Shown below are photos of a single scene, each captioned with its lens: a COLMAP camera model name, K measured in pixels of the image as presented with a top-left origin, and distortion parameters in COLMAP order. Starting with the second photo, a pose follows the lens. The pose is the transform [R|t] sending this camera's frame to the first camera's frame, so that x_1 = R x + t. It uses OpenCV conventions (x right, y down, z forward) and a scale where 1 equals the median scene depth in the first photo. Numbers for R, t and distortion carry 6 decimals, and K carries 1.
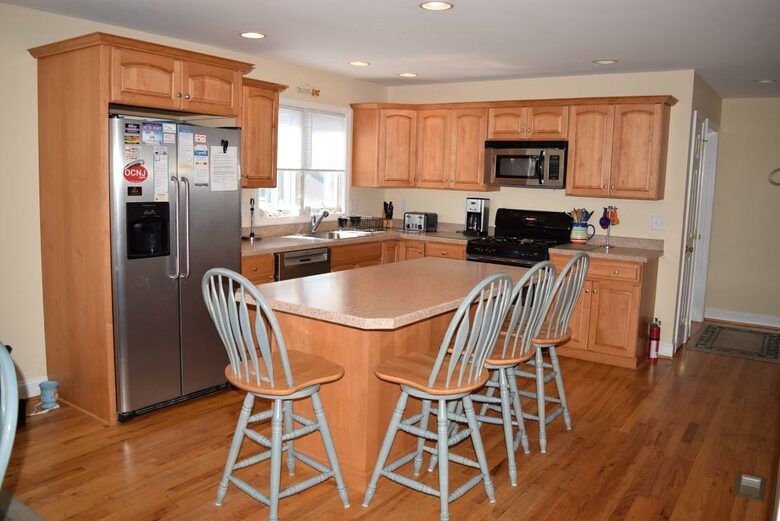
lens RADIAL K [[605.7, 0, 390.0], [0, 605.7, 260.5], [0, 0, 1]] dist [-0.084397, 0.002896]
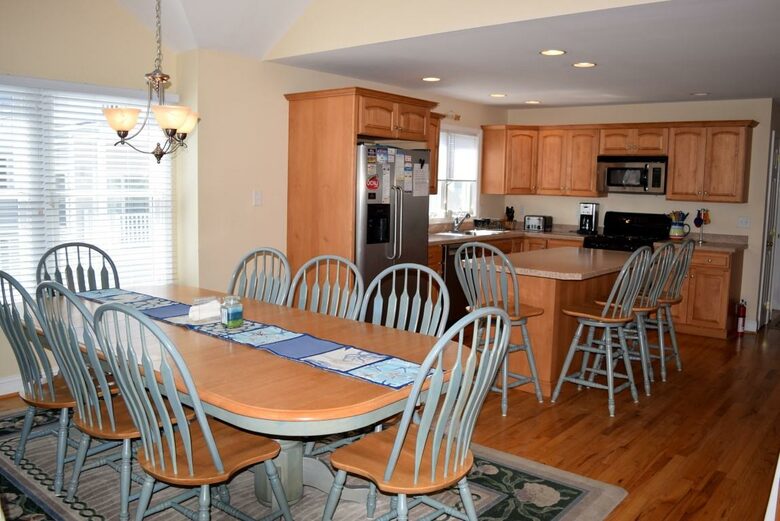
lens RADIAL K [[653.5, 0, 390.0], [0, 653.5, 260.5], [0, 0, 1]] dist [-0.082558, 0.006692]
pose [[0.997228, 0.001333, -0.074398, -0.175986], [-0.003039, 0.999735, -0.022821, 0.047738], [0.074348, 0.022984, 0.996967, -0.358520]]
